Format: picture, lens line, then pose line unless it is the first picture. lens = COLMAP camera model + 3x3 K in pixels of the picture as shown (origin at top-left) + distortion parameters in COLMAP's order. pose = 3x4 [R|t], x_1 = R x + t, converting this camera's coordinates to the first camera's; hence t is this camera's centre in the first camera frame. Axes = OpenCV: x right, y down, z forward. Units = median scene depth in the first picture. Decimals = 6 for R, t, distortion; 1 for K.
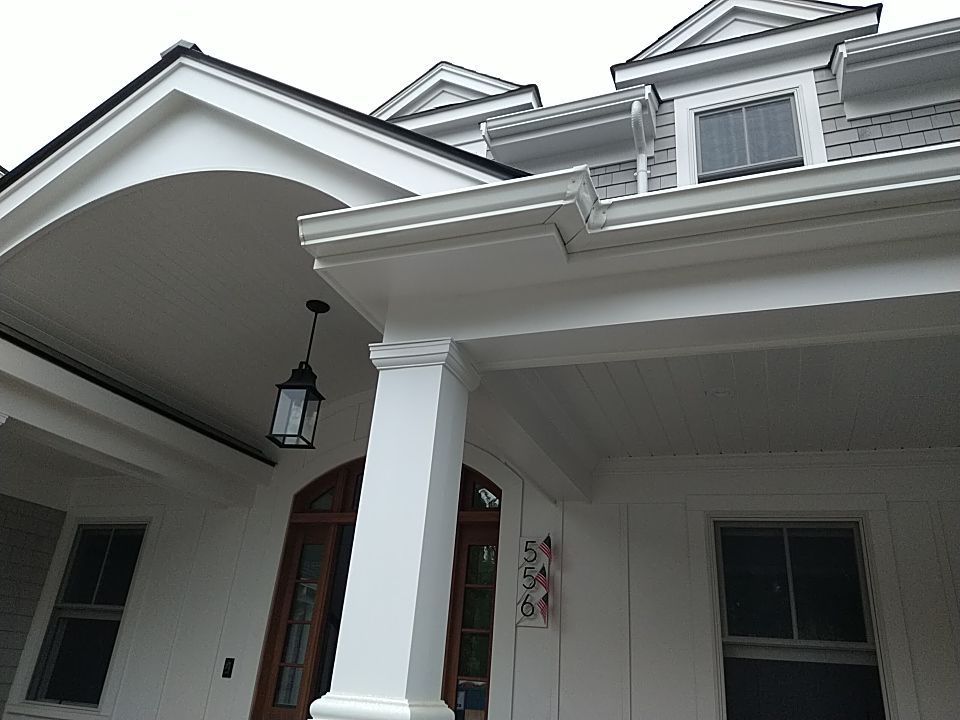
lens RADIAL K [[745.7, 0, 479.0], [0, 745.7, 310.6], [0, 0, 1]] dist [0.041542, -0.009075]
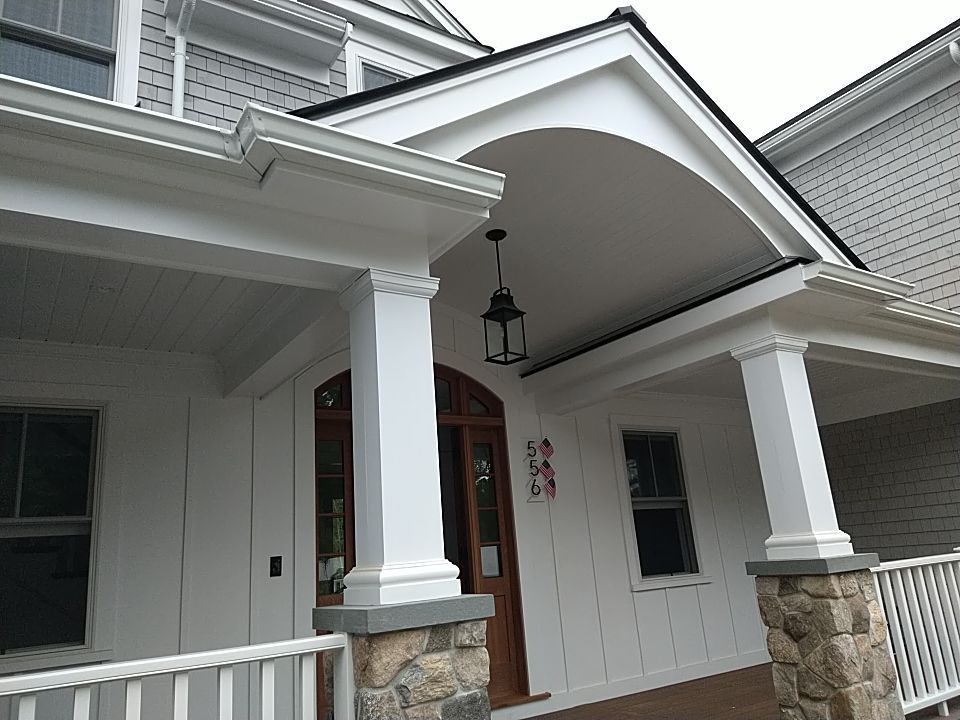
lens RADIAL K [[701.7, 0, 473.8], [0, 701.7, 355.2], [0, 0, 1]] dist [0.106904, -0.140093]
pose [[0.568565, 0.105090, 0.815898, -0.859797], [-0.261880, 0.963331, 0.058413, 0.094453], [-0.779841, -0.246879, 0.575238, 0.331653]]
